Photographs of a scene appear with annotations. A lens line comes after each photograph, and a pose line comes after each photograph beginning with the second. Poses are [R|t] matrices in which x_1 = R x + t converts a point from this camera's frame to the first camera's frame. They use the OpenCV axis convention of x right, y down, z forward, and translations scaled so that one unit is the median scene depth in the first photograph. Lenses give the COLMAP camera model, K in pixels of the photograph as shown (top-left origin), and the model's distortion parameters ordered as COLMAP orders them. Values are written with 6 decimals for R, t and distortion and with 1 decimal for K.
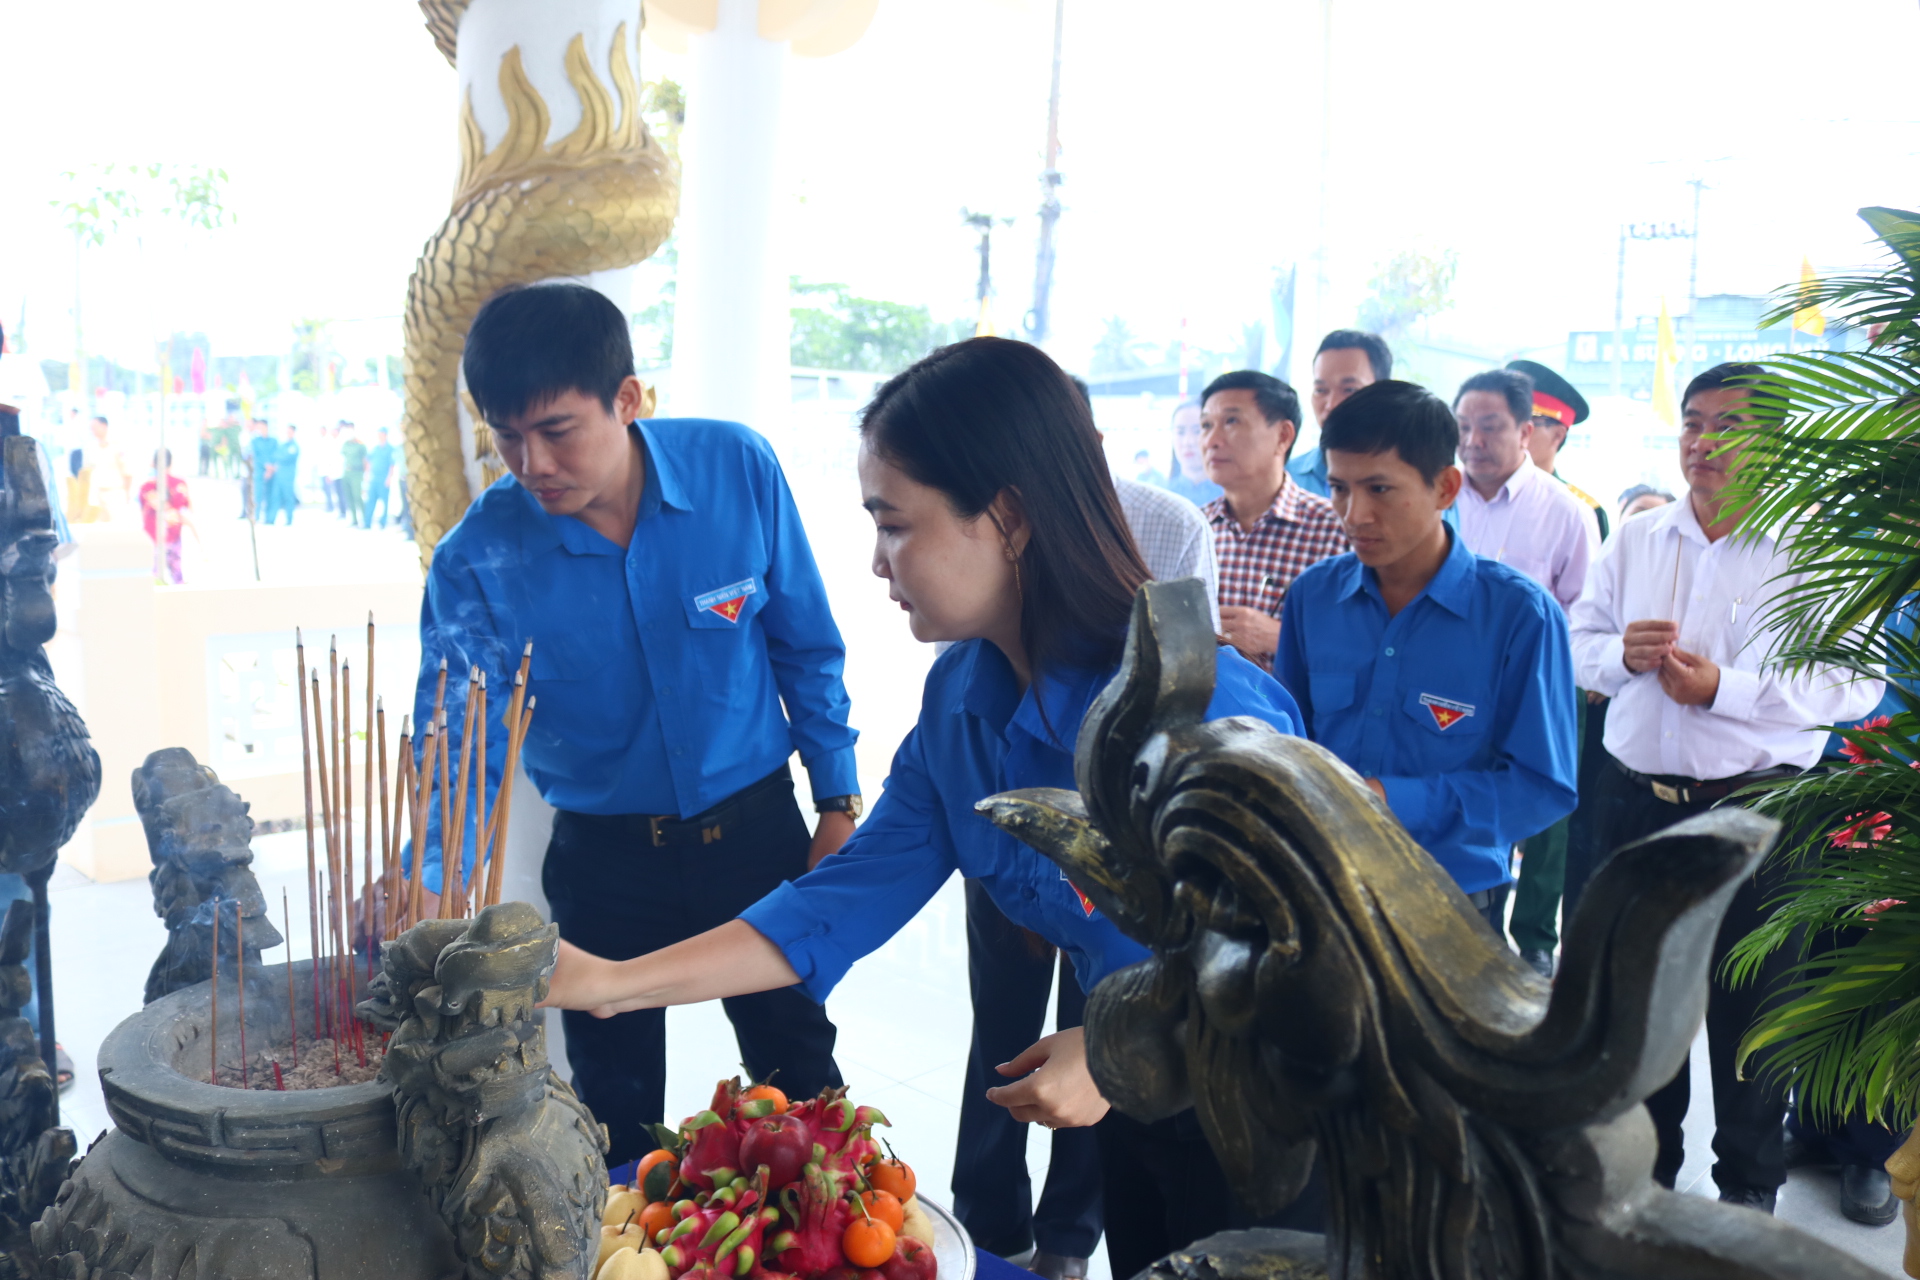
lens RADIAL K [[1590.4, 0, 957.9], [0, 1590.4, 666.3], [0, 0, 1]] dist [-0.137558, 0.104793]
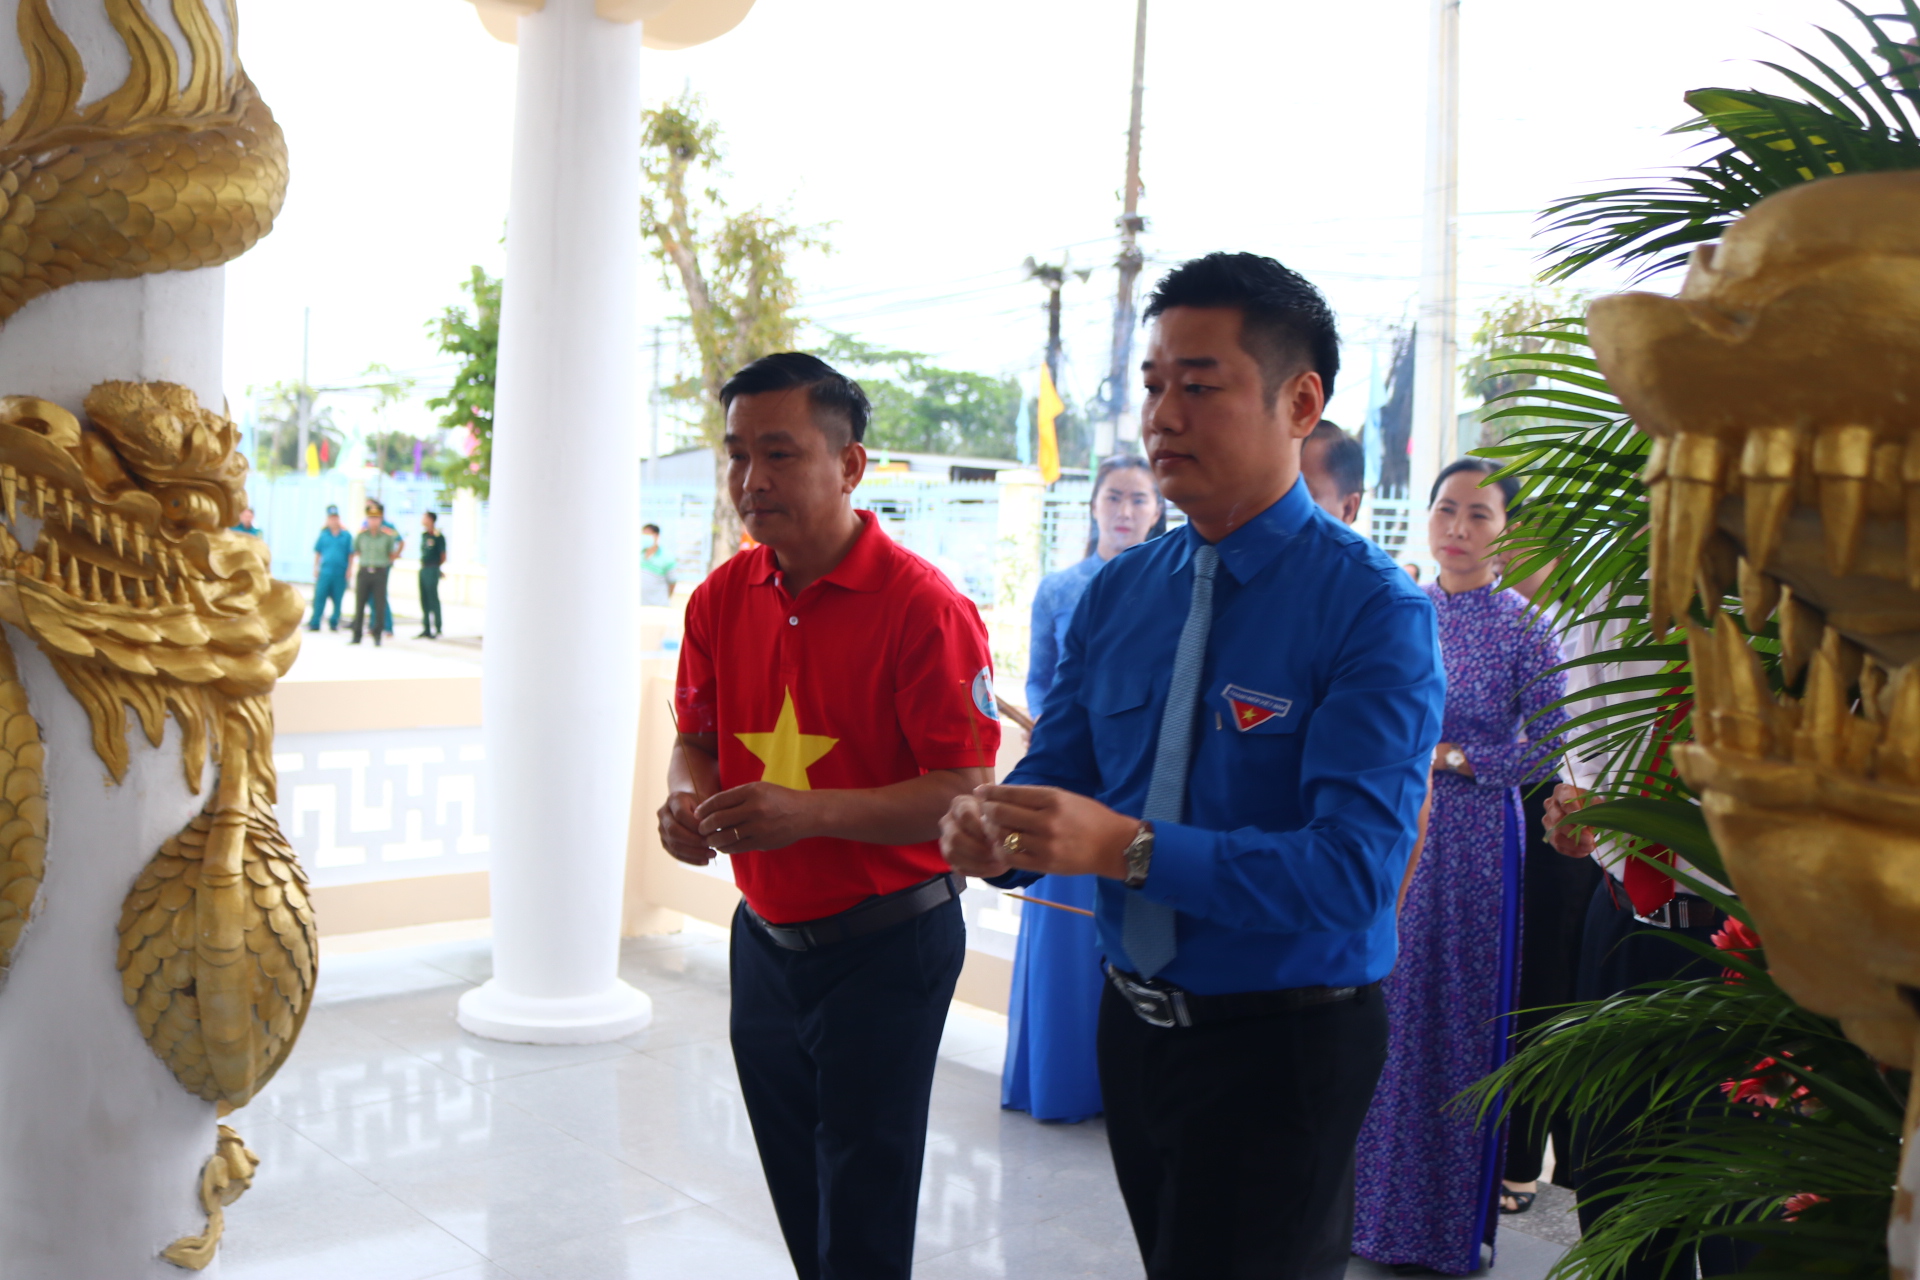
lens RADIAL K [[1868.2, 0, 956.5], [0, 1868.2, 662.2], [0, 0, 1]] dist [-0.151971, 0.150729]
pose [[0.998234, 0.007345, -0.058954, 0.216246], [-0.011707, 0.997191, -0.073983, -0.003458], [0.058245, 0.074542, 0.995515, 0.163886]]
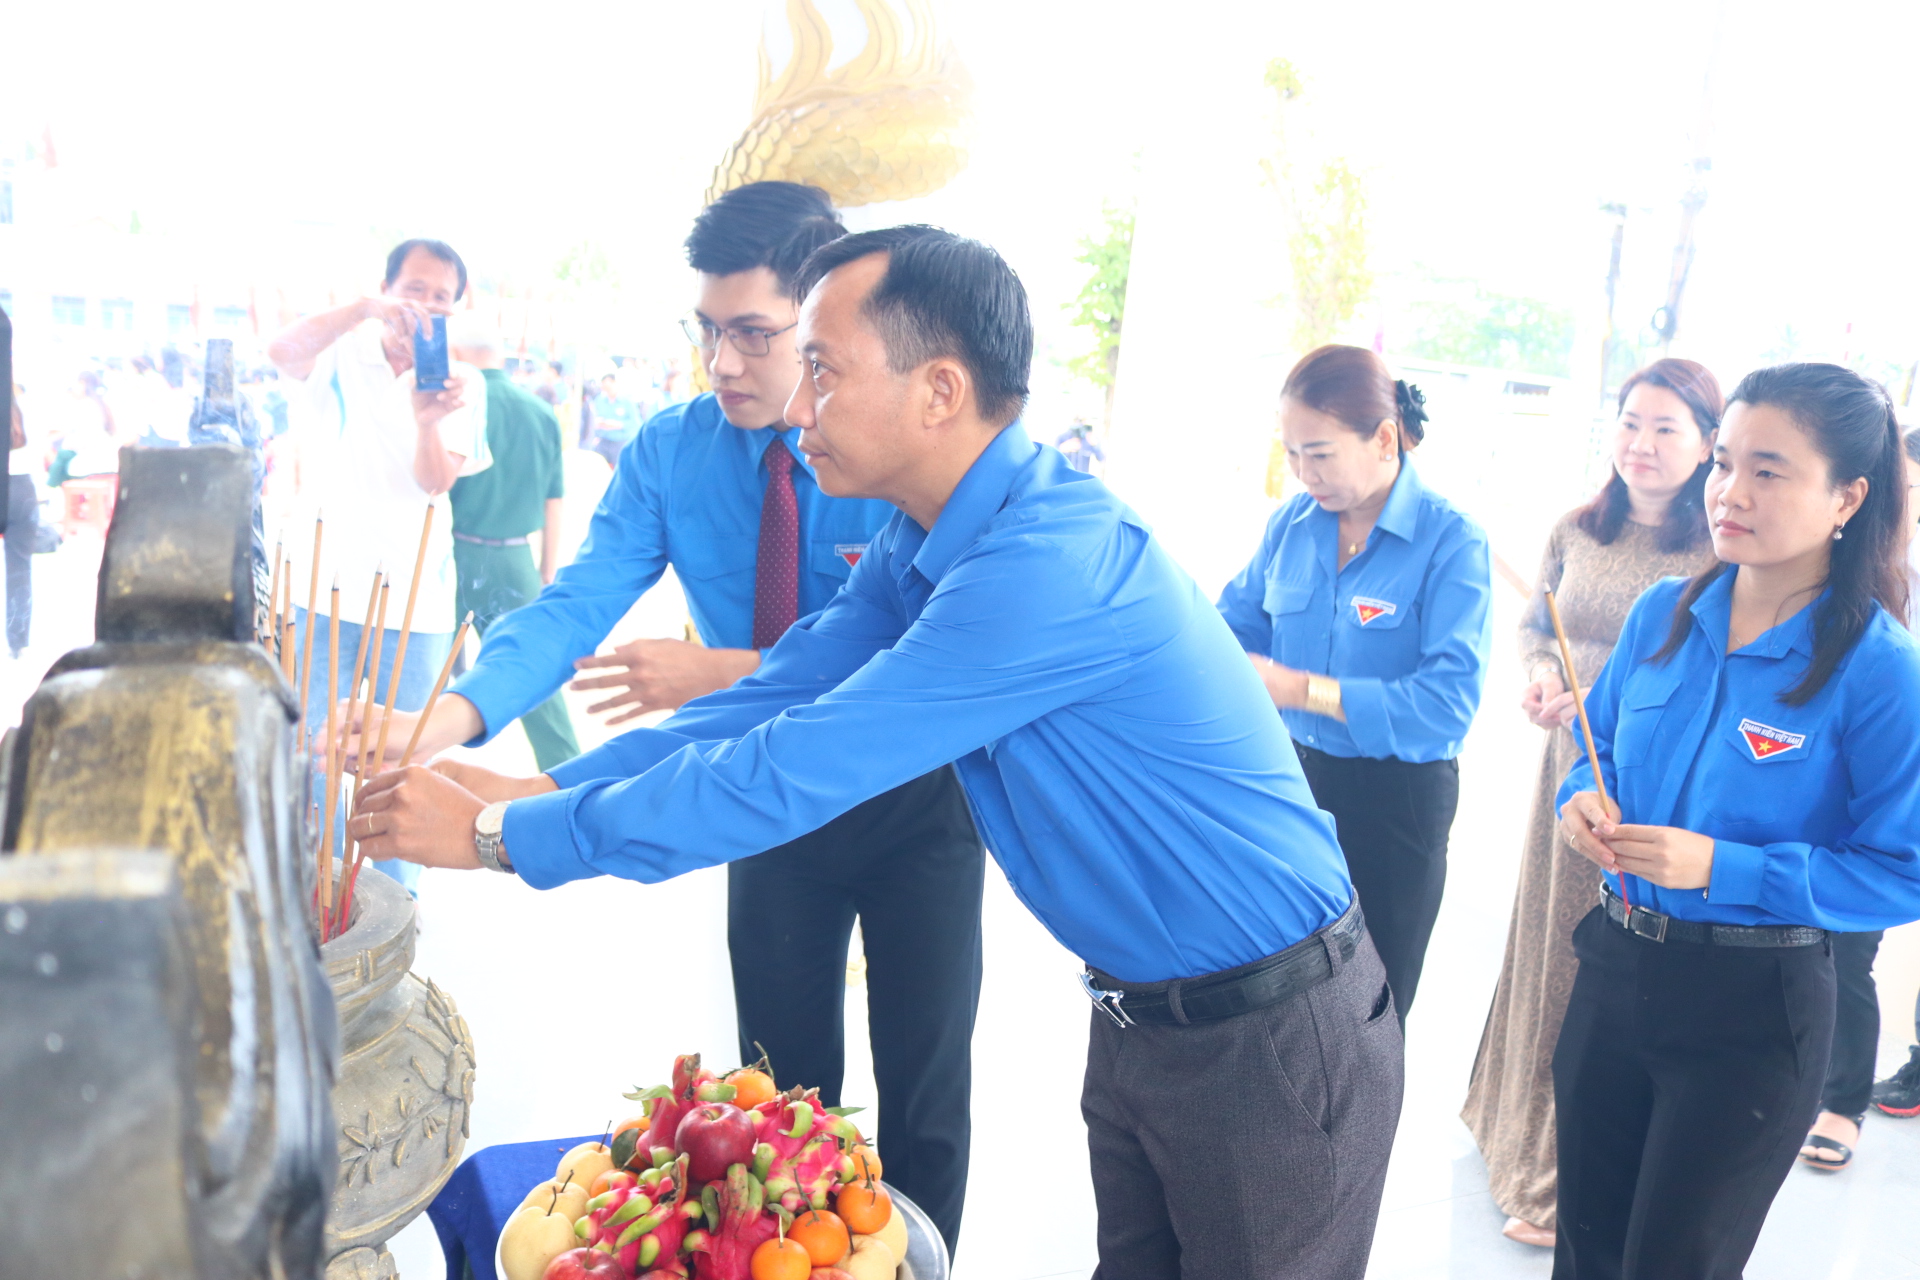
lens RADIAL K [[1590.4, 0, 957.9], [0, 1590.4, 666.3], [0, 0, 1]] dist [-0.137558, 0.104793]
pose [[0.922391, 0.106400, -0.371313, 0.207213], [-0.103550, 0.994239, 0.027670, -0.002668], [0.372118, 0.012927, 0.928095, 0.134504]]
